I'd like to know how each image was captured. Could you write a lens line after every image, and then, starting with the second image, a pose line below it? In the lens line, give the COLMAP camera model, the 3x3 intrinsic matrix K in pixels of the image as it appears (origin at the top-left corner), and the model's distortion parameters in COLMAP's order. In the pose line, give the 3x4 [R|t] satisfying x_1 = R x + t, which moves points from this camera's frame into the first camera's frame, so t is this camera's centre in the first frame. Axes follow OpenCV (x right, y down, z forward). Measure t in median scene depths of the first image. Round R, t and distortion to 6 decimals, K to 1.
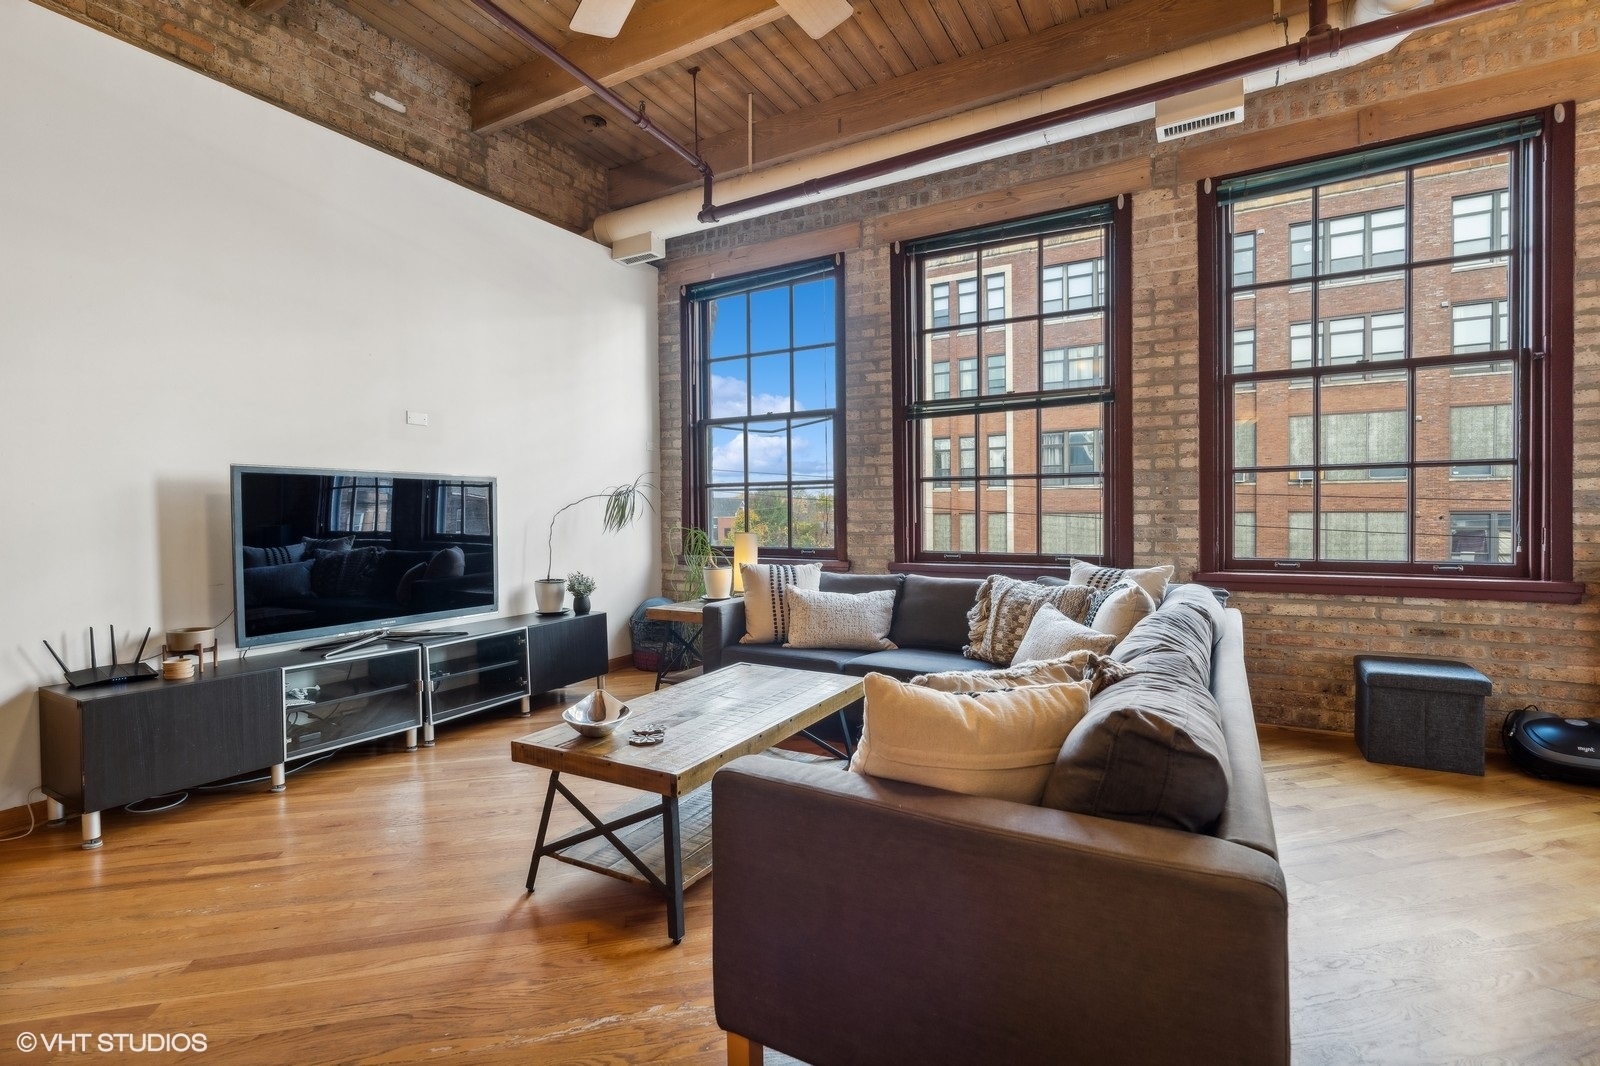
lens RADIAL K [[726.7, 0, 800.5], [0, 726.7, 525.5], [0, 0, 1]] dist [-0.001992, 0.000952]
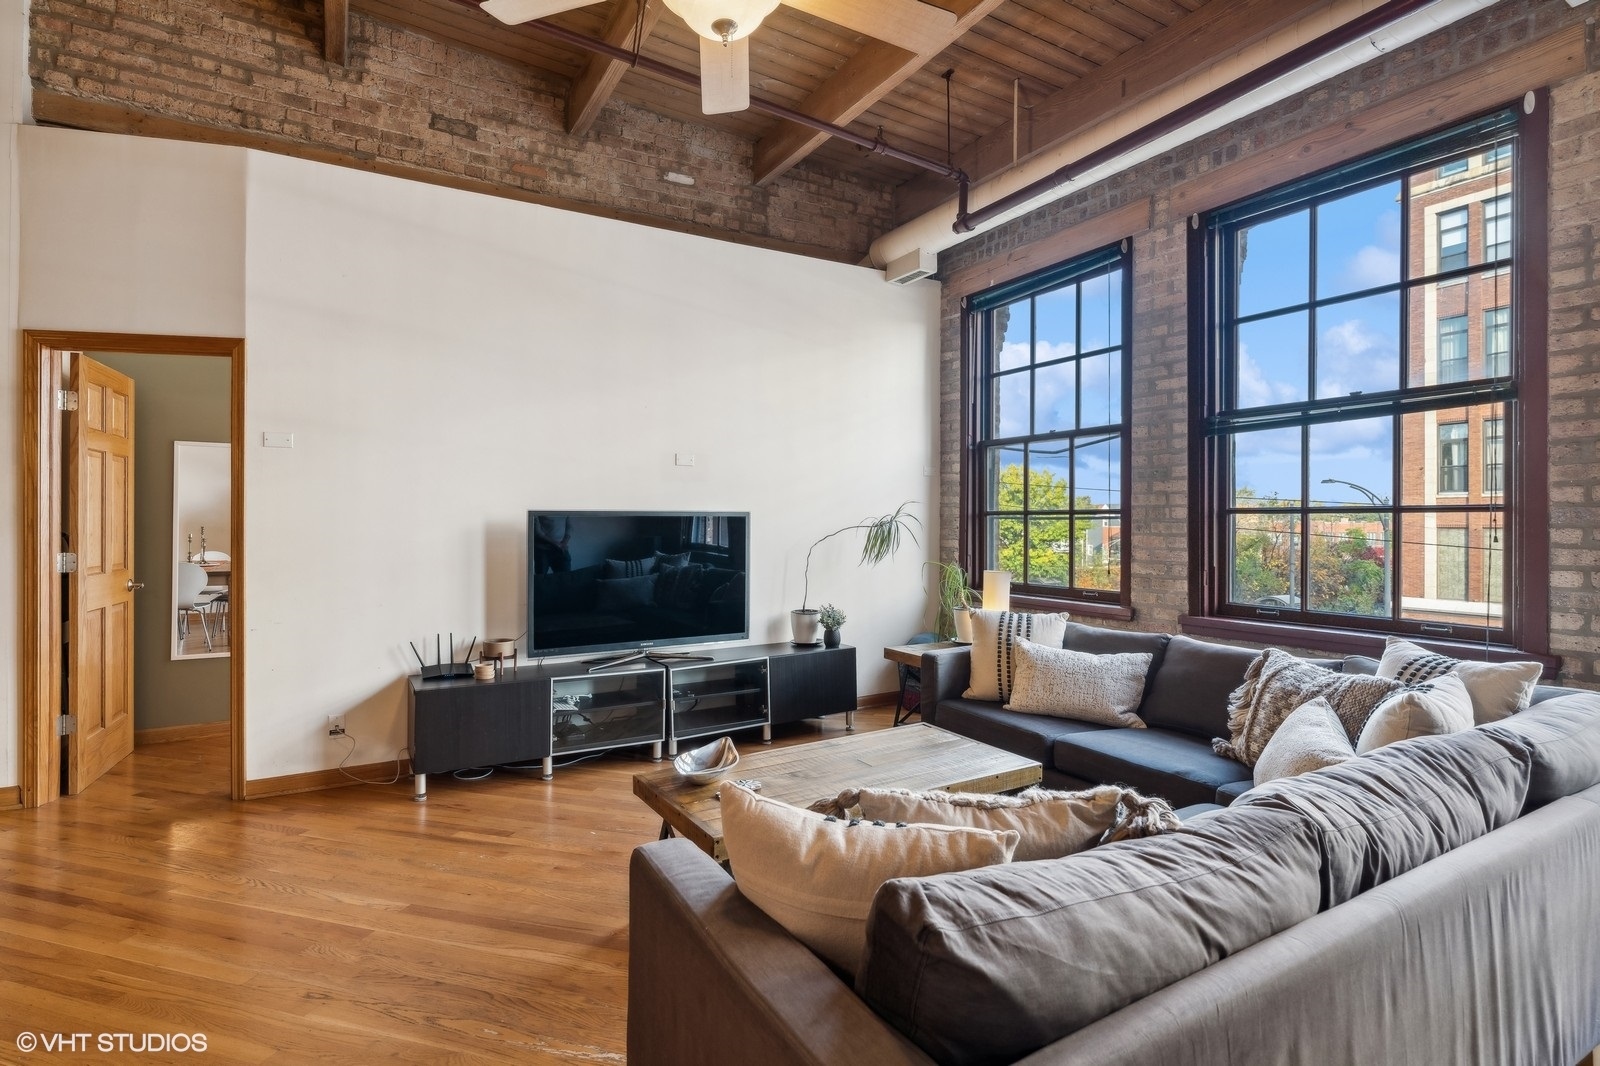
lens RADIAL K [[790.2, 0, 804.9], [0, 790.2, 518.5], [0, 0, 1]] dist [-0.002043, 0.000486]
pose [[0.867684, 0.005312, -0.497088, 0.206743], [-0.014416, 0.999791, -0.014480, -0.038477], [0.496907, 0.019731, 0.867579, 0.040151]]
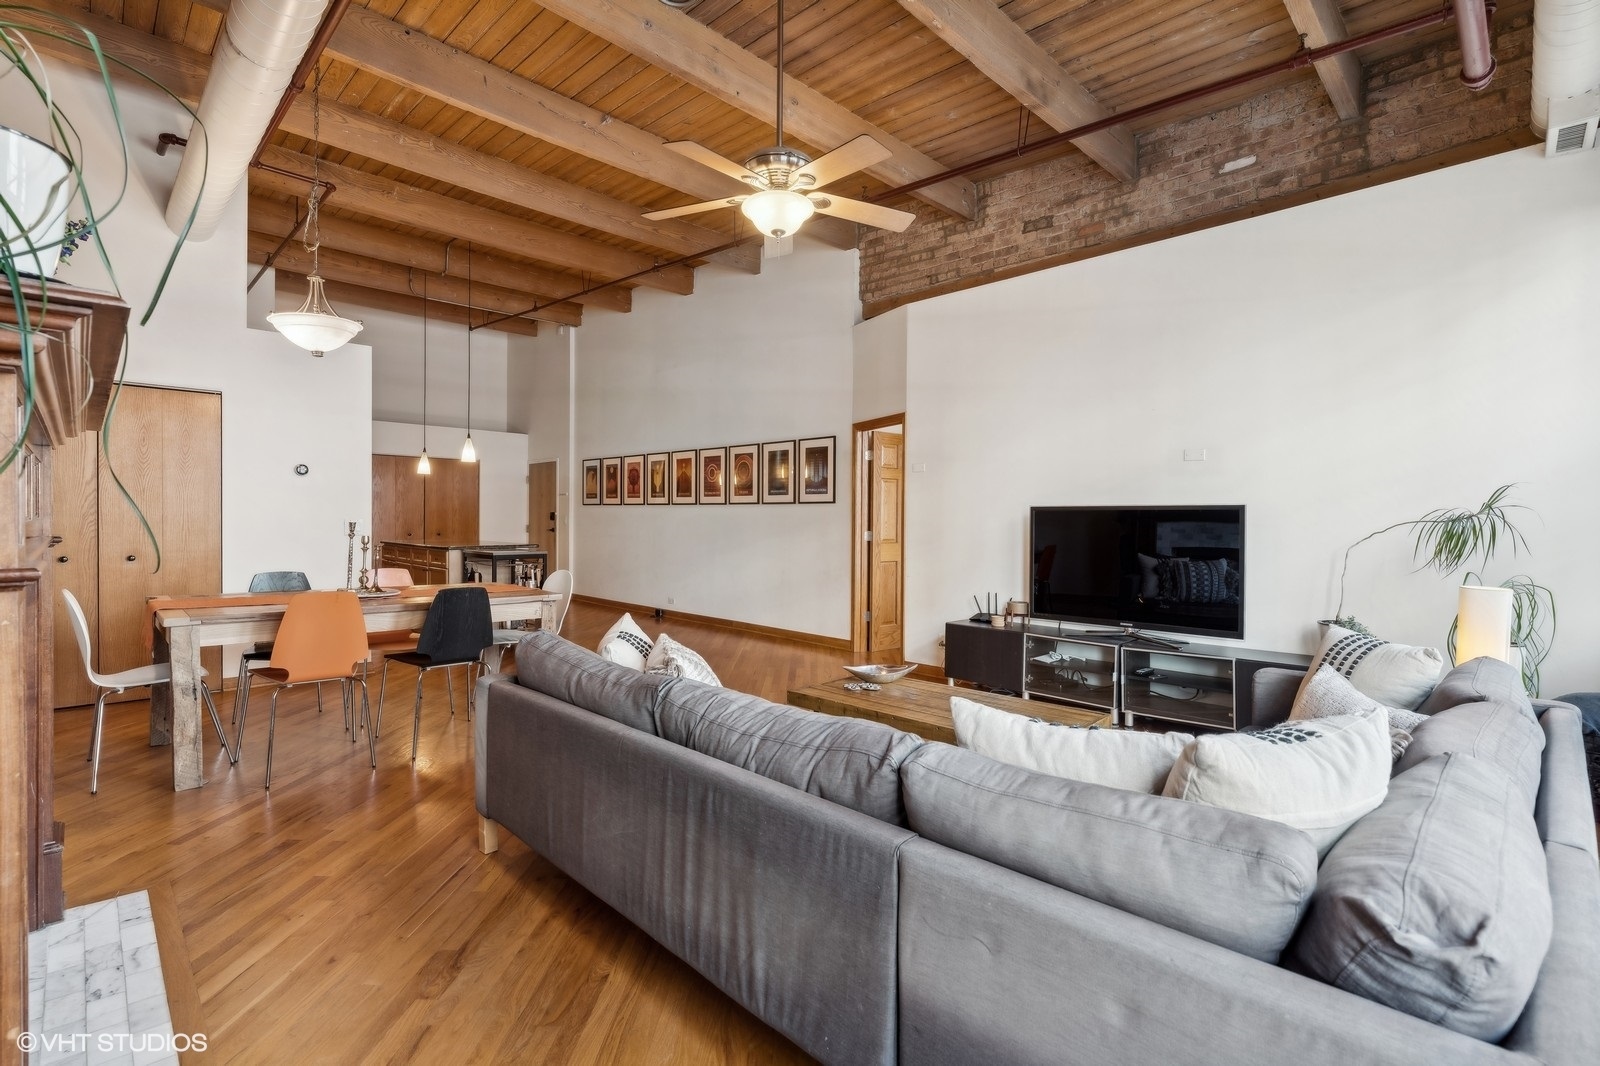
lens RADIAL K [[726.7, 0, 800.5], [0, 726.7, 525.5], [0, 0, 1]] dist [-0.001992, 0.000952]
pose [[-0.252374, 0.015664, -0.967503, 0.650481], [-0.017480, 0.999632, 0.020744, -0.044575], [0.967472, 0.022147, -0.252008, 0.623116]]
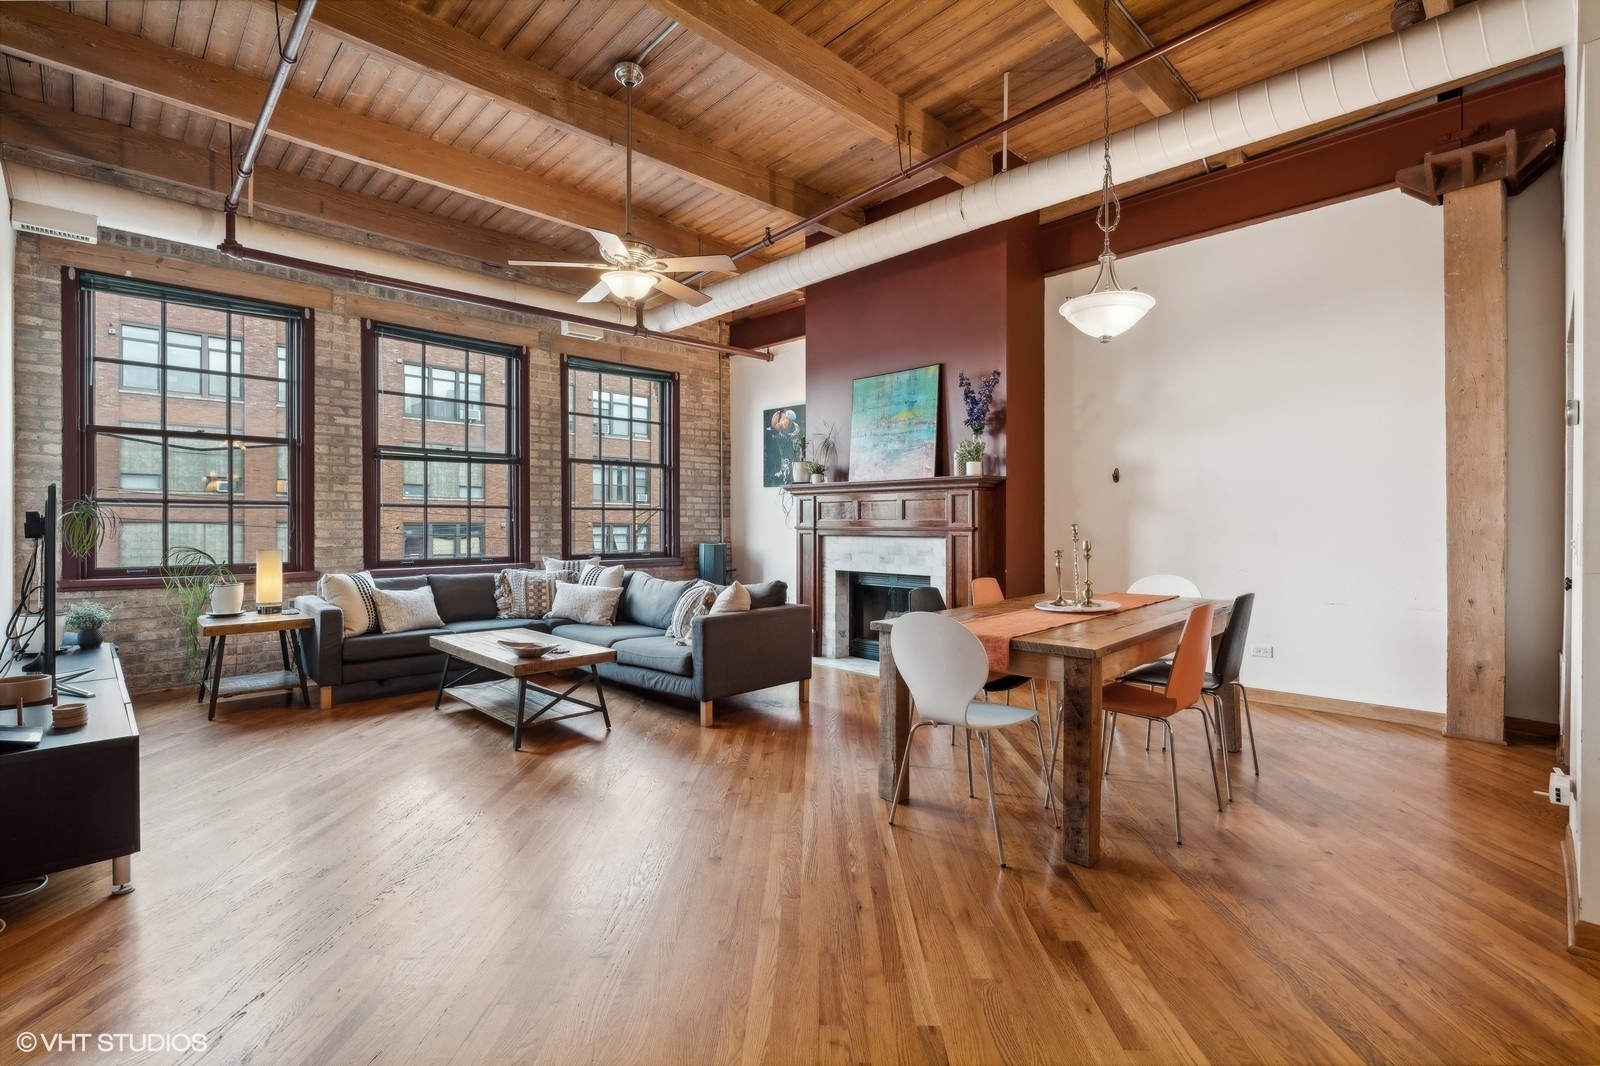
lens RADIAL K [[721.6, 0, 793.5], [0, 721.6, 503.6], [0, 0, 1]] dist [0.000027, 0.000250]
pose [[0.272176, 0.030476, 0.961765, -0.934534], [0.009810, 0.999359, -0.034443, -0.014920], [-0.962197, 0.018810, 0.271703, -0.067669]]
